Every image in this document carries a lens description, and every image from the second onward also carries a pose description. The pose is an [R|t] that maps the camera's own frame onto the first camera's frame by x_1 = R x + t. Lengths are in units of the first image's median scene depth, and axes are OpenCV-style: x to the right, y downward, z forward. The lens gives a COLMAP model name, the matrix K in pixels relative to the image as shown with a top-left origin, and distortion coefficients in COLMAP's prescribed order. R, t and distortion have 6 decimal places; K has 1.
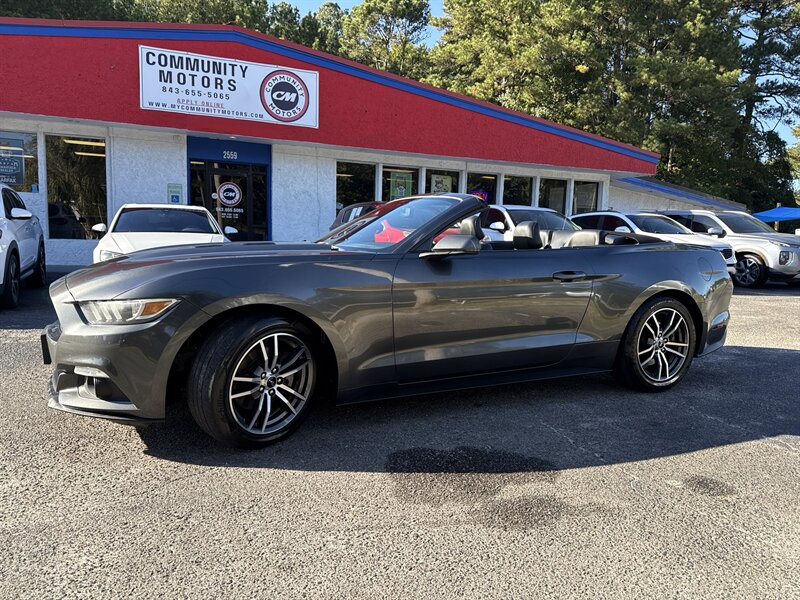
lens RADIAL K [[567.1, 0, 401.1], [0, 567.1, 303.6], [0, 0, 1]] dist [0.002347, -0.005052]
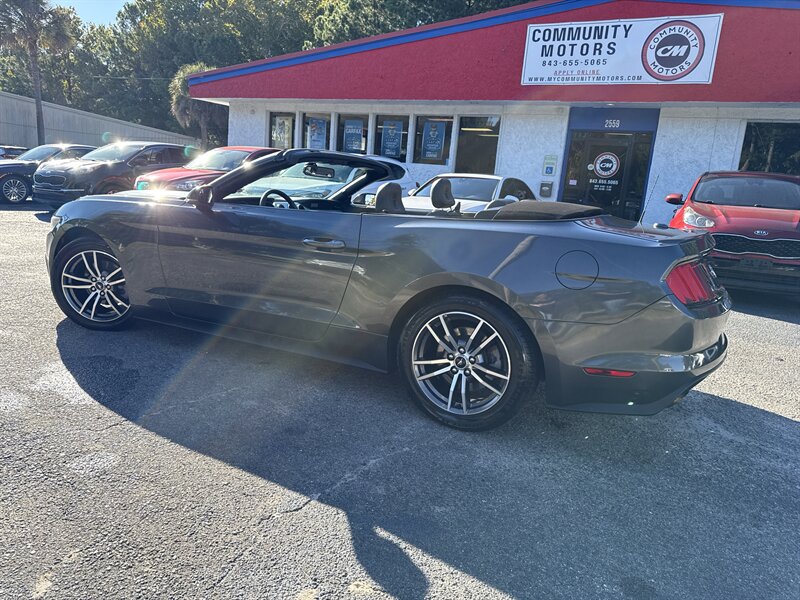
lens RADIAL K [[566.4, 0, 397.0], [0, 566.4, 299.1], [0, 0, 1]] dist [0.003107, -0.004663]
pose [[0.602020, 0.178573, -0.778257, 0.297231], [-0.153722, 0.982359, 0.106493, -0.020746], [0.783544, 0.055524, 0.618850, 0.160713]]
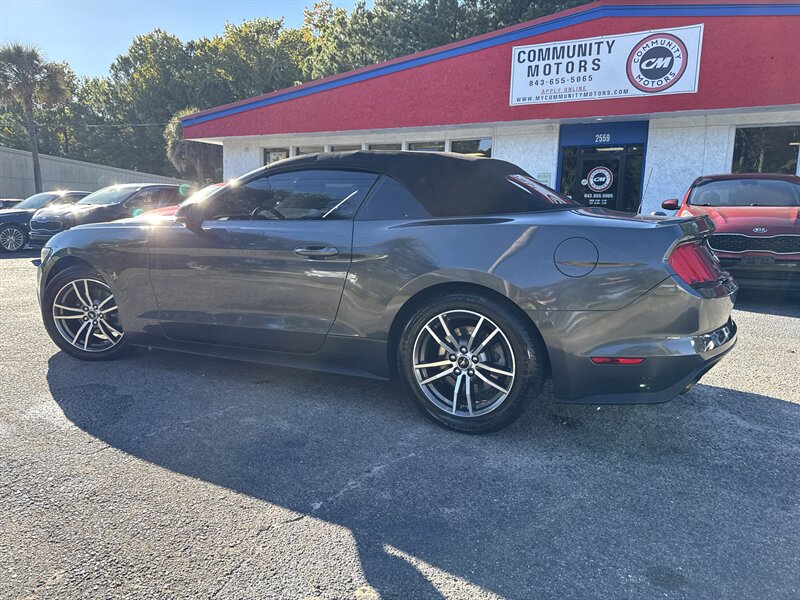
lens RADIAL K [[567.1, 0, 401.1], [0, 567.1, 303.6], [0, 0, 1]] dist [0.002347, -0.005052]
pose [[0.611306, 0.105432, -0.784340, 0.295448], [-0.095592, 0.993667, 0.059067, -0.009365], [0.785600, 0.038869, 0.617513, 0.167081]]
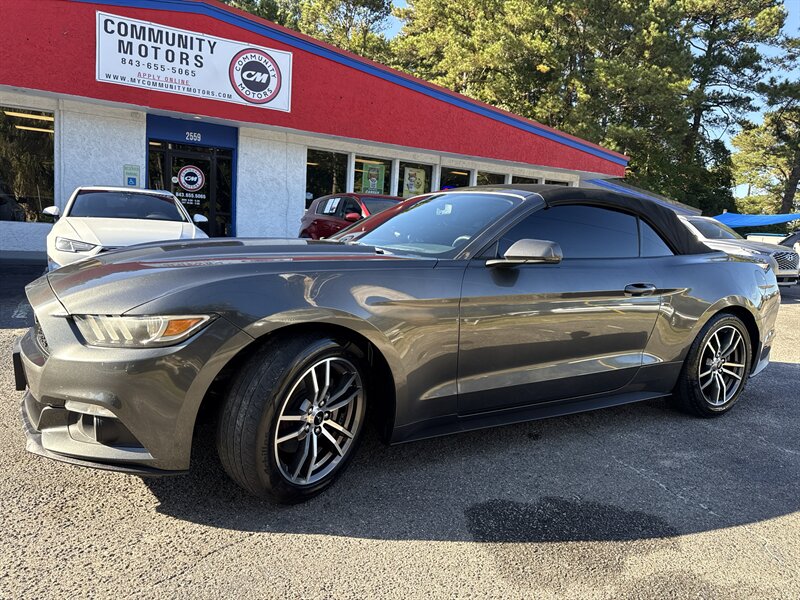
lens RADIAL K [[568.8, 0, 400.0], [0, 568.8, 300.0], [0, 0, 1]] dist [0.001662, -0.008799]
pose [[0.995910, 0.023602, 0.087211, -0.042681], [-0.024165, 0.999693, 0.005408, -0.008093], [-0.087056, -0.007493, 0.996175, 0.043449]]
